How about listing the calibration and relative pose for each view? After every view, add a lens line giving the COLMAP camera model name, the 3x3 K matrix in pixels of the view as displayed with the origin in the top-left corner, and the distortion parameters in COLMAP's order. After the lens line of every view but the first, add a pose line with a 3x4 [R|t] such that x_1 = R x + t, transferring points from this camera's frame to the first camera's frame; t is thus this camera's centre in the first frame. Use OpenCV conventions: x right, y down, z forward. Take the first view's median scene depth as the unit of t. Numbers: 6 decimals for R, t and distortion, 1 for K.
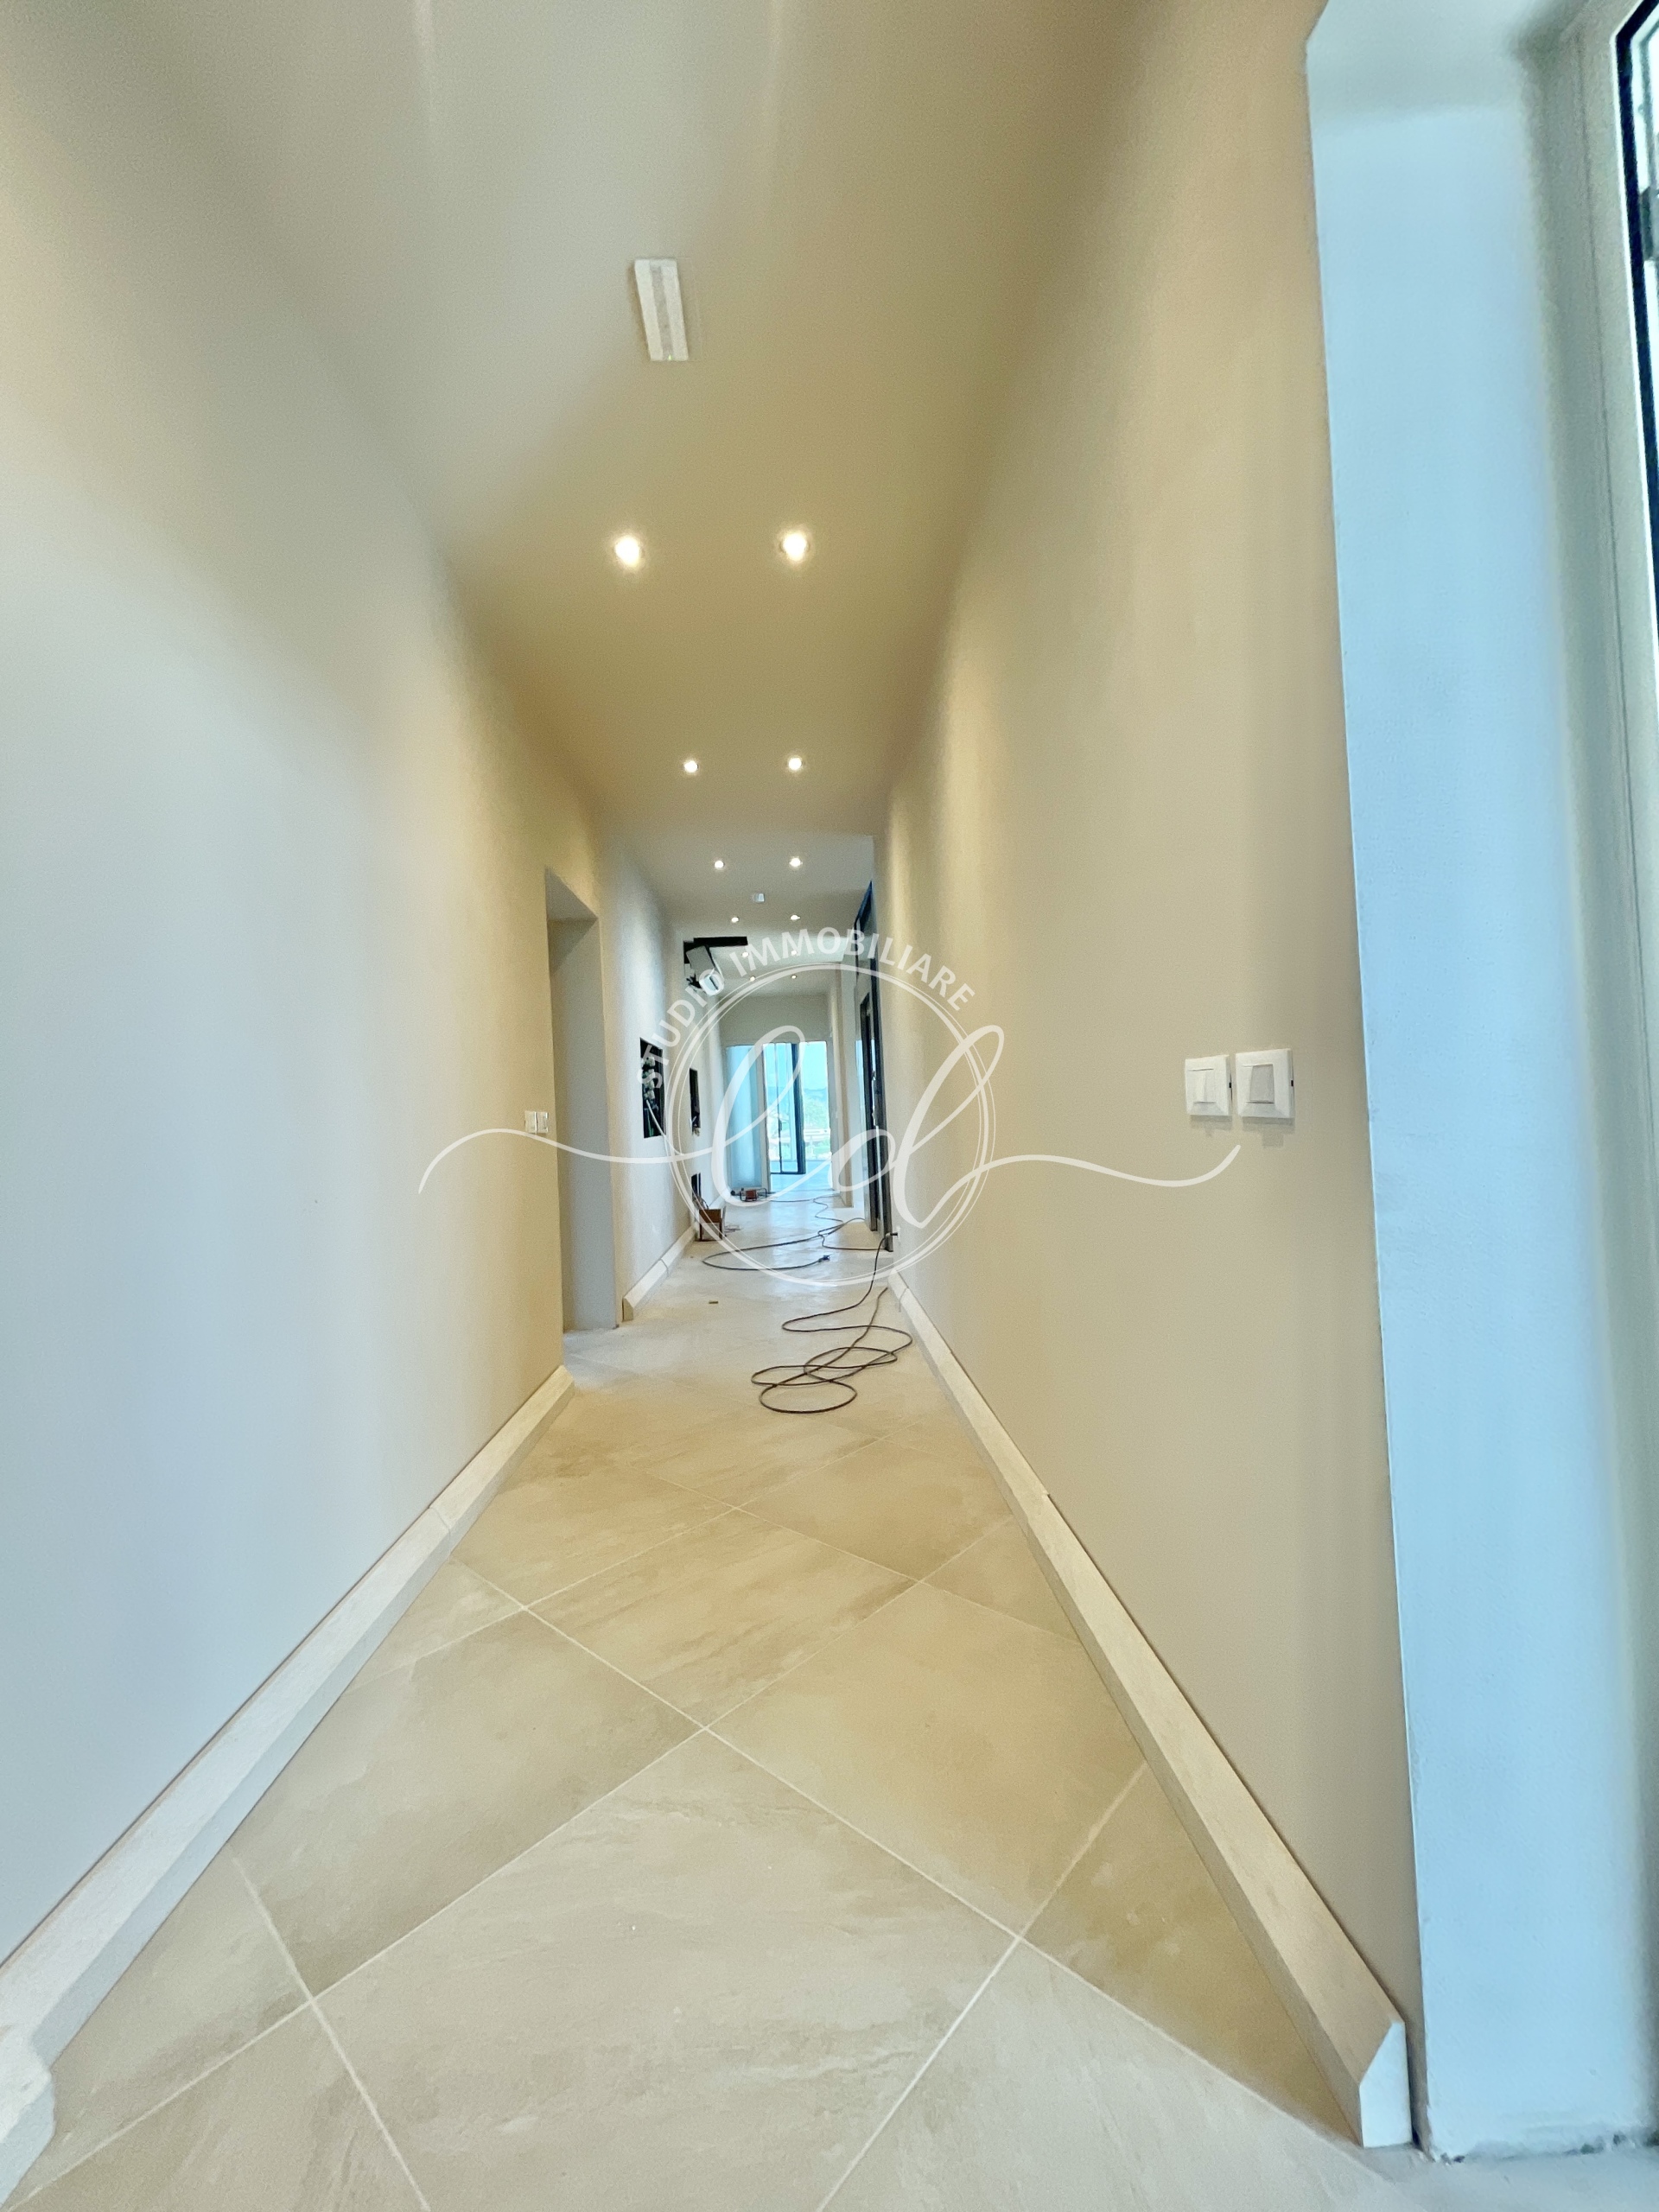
lens RADIAL K [[893.9, 0, 827.1], [0, 893.9, 1096.0], [0, 0, 1]] dist [-0.000913, 0.000660]
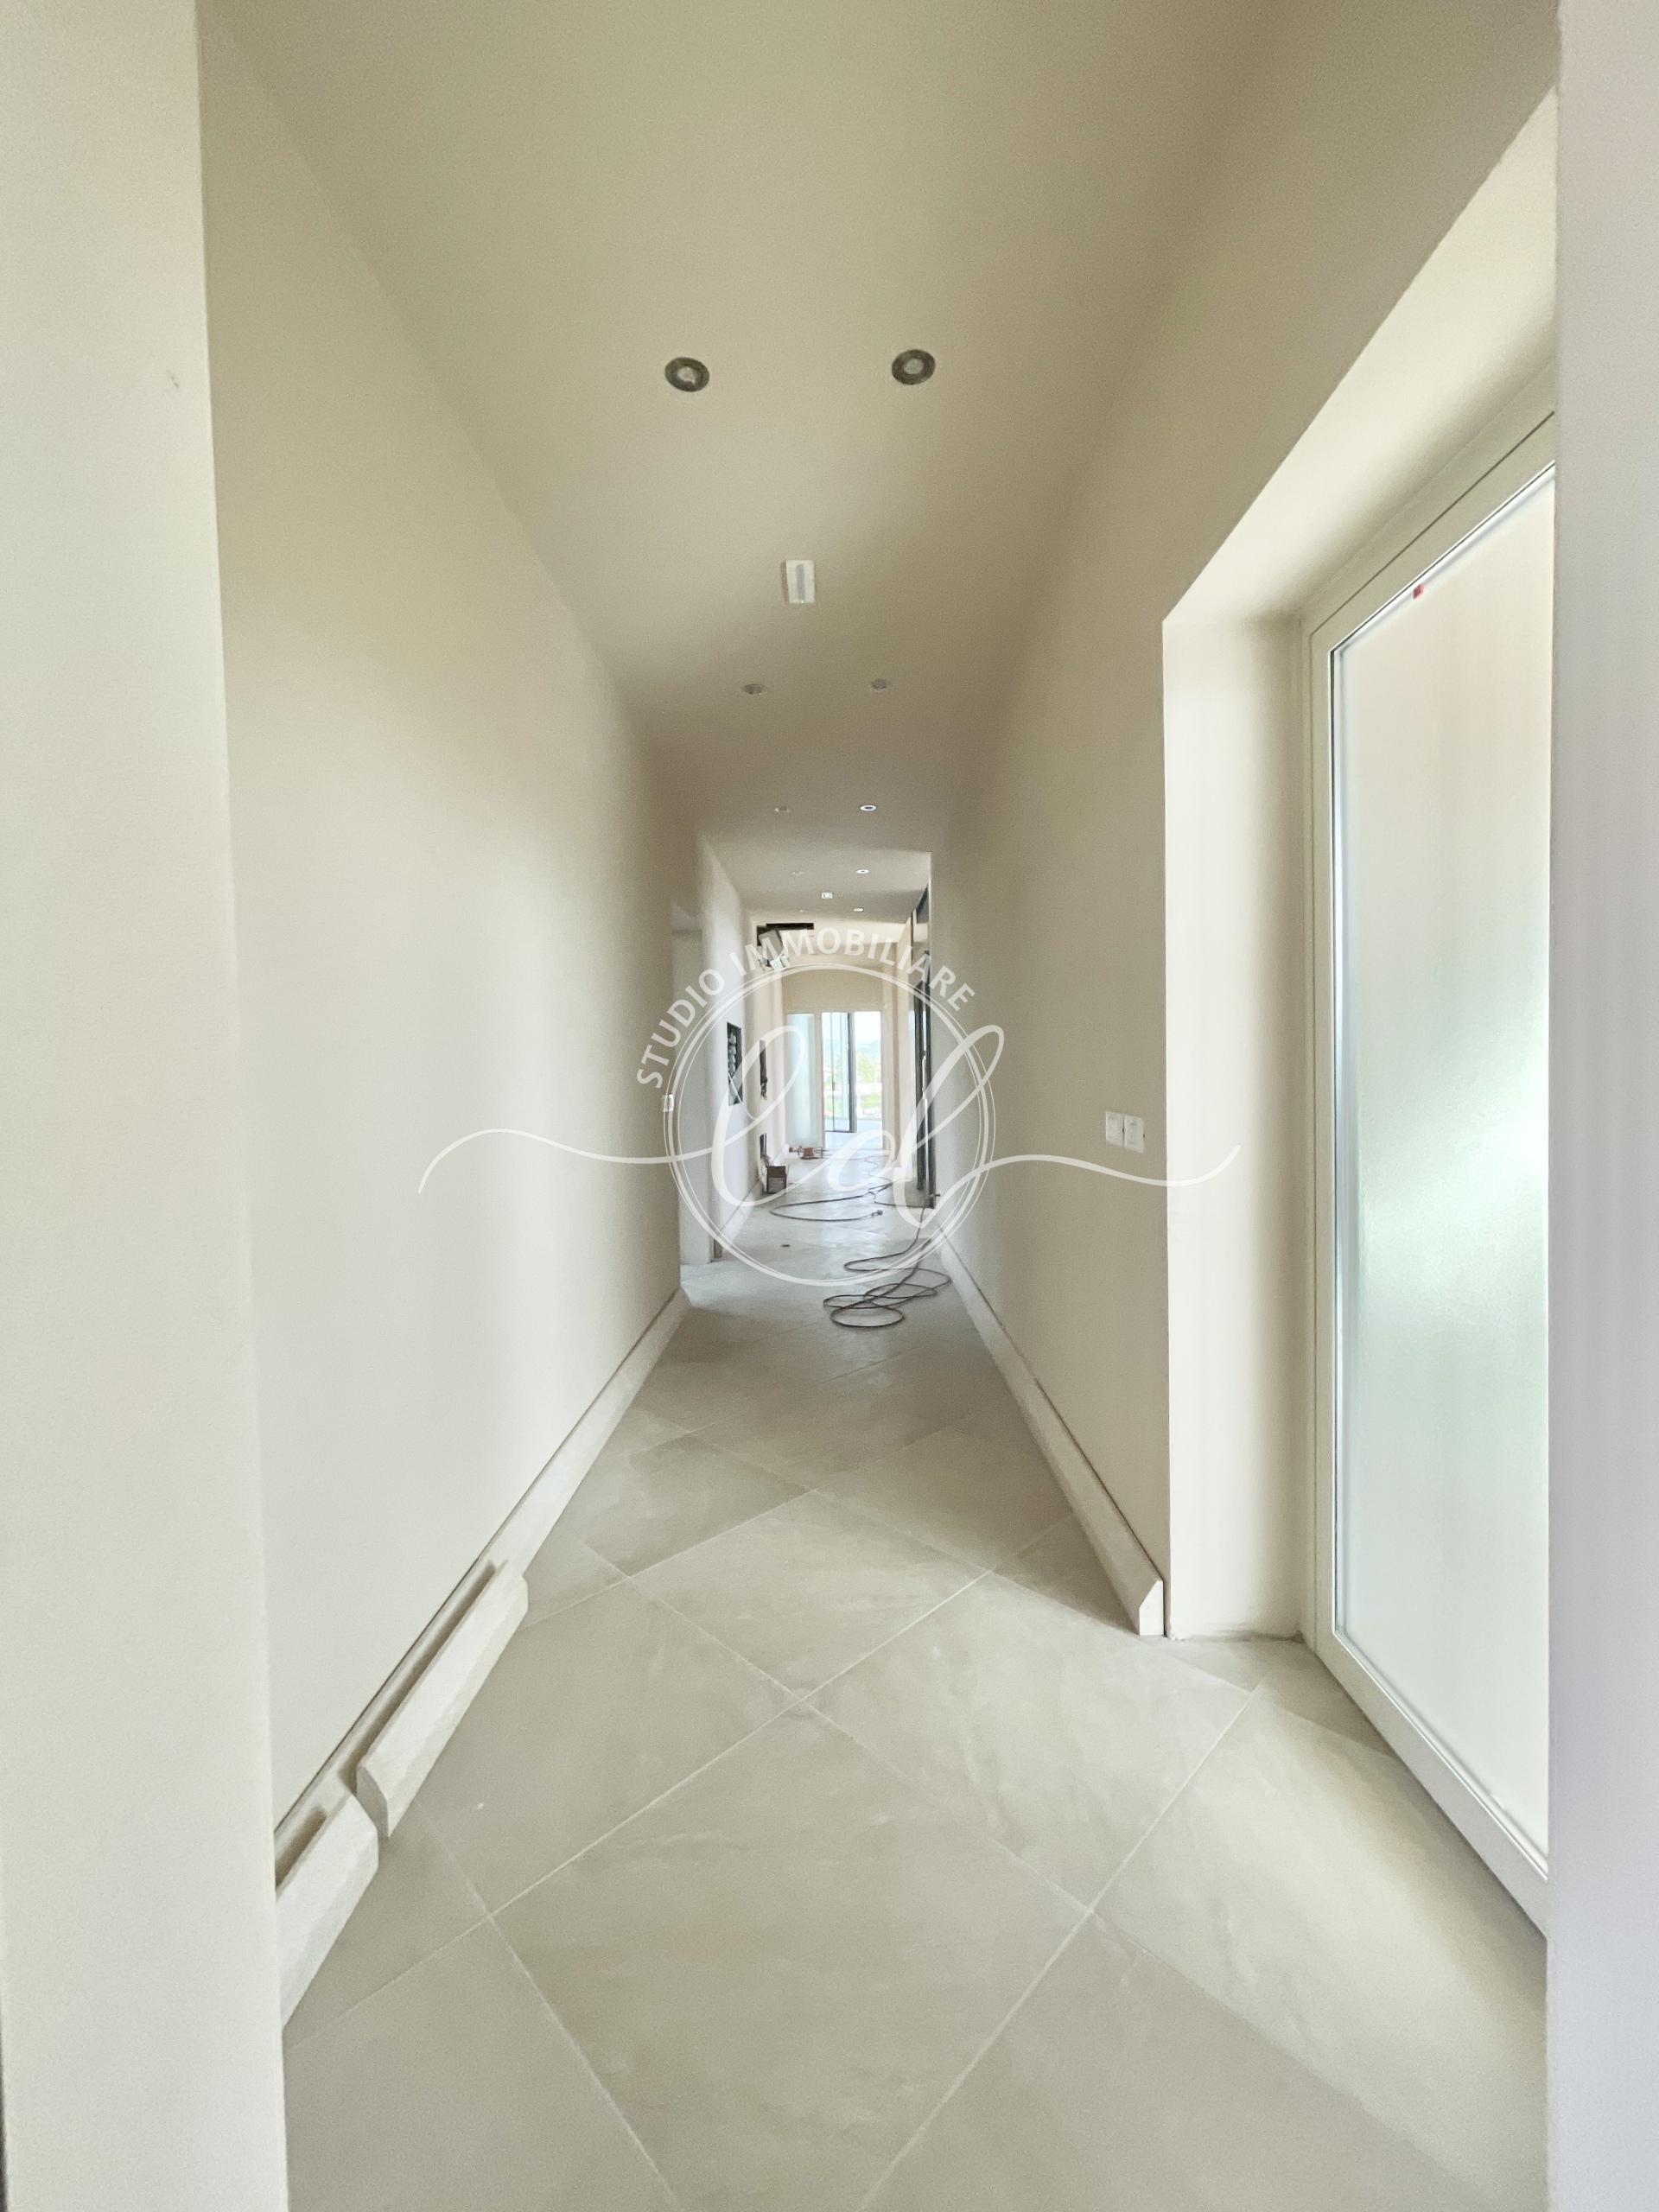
lens RADIAL K [[893.9, 0, 827.1], [0, 893.9, 1096.0], [0, 0, 1]] dist [-0.000913, 0.000660]
pose [[0.998187, 0.029234, -0.052620, -0.021958], [-0.026457, 0.998259, 0.052720, -0.060167], [0.054069, -0.051232, 0.997222, -0.313200]]
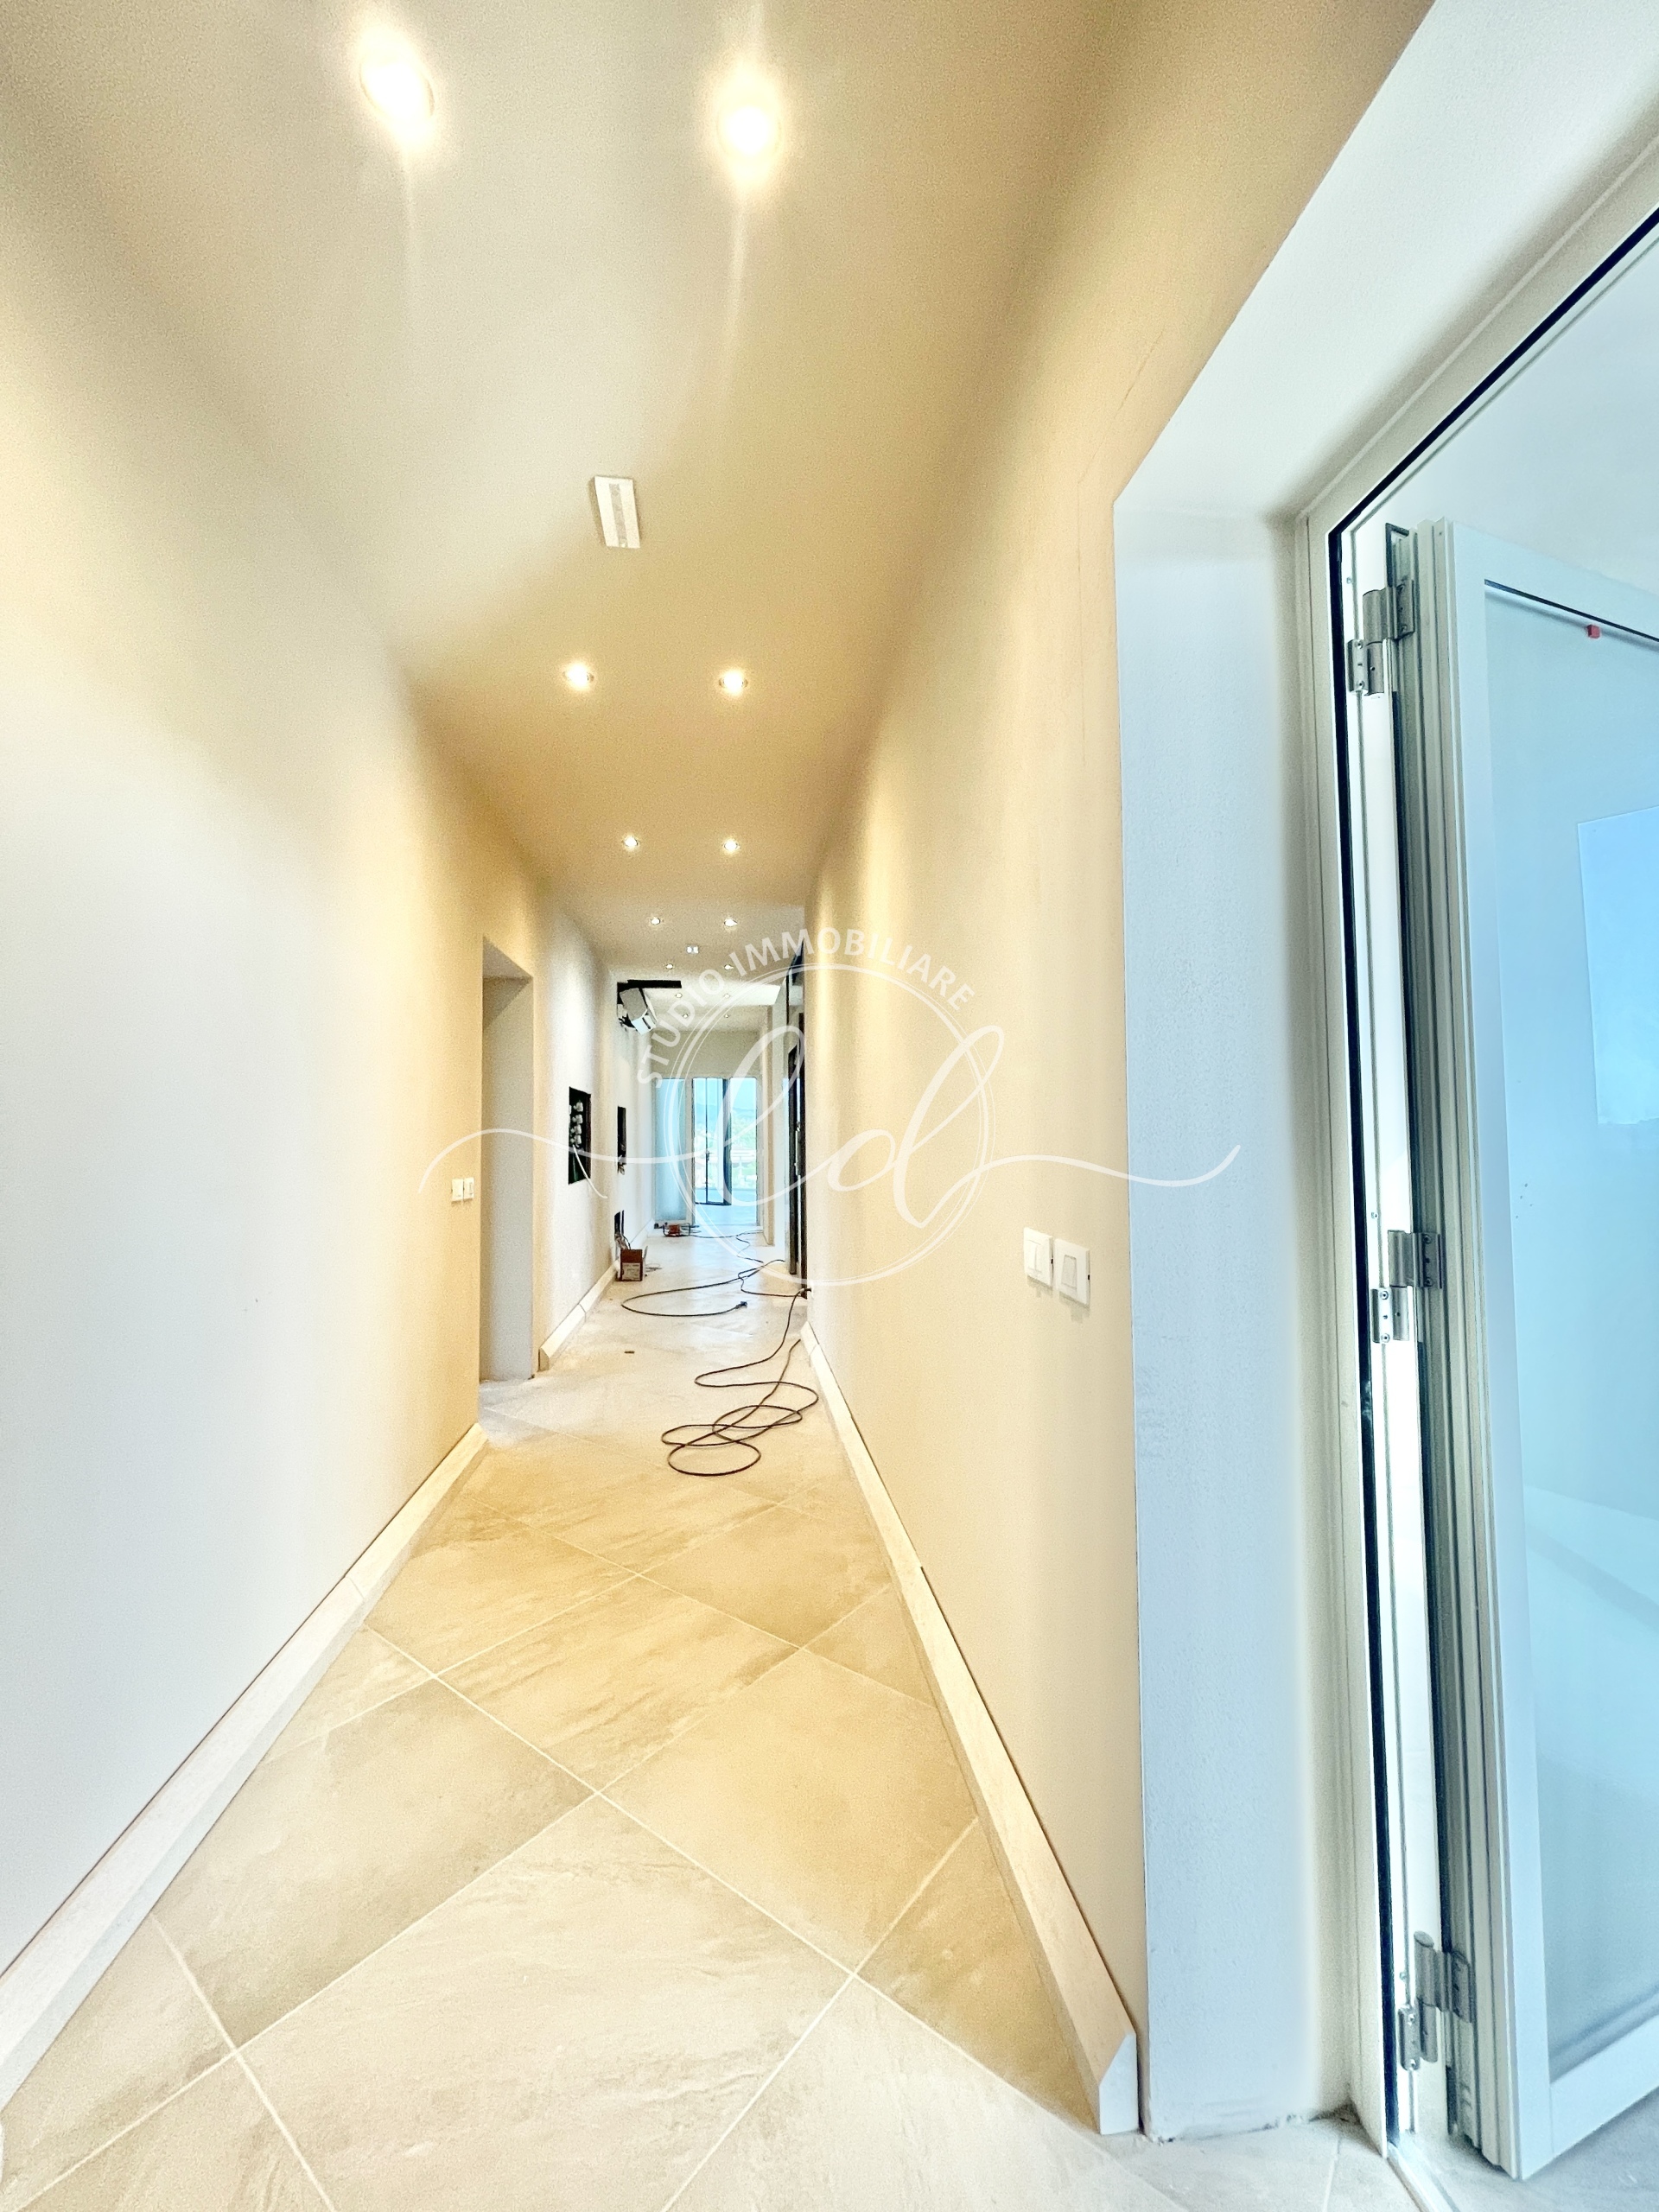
lens RADIAL K [[893.9, 0, 827.1], [0, 893.9, 1096.0], [0, 0, 1]] dist [-0.000913, 0.000660]
pose [[0.996254, 0.041441, 0.075893, 0.014073], [-0.039589, 0.998884, -0.025745, -0.072343], [-0.076875, 0.022645, 0.996784, -0.077772]]
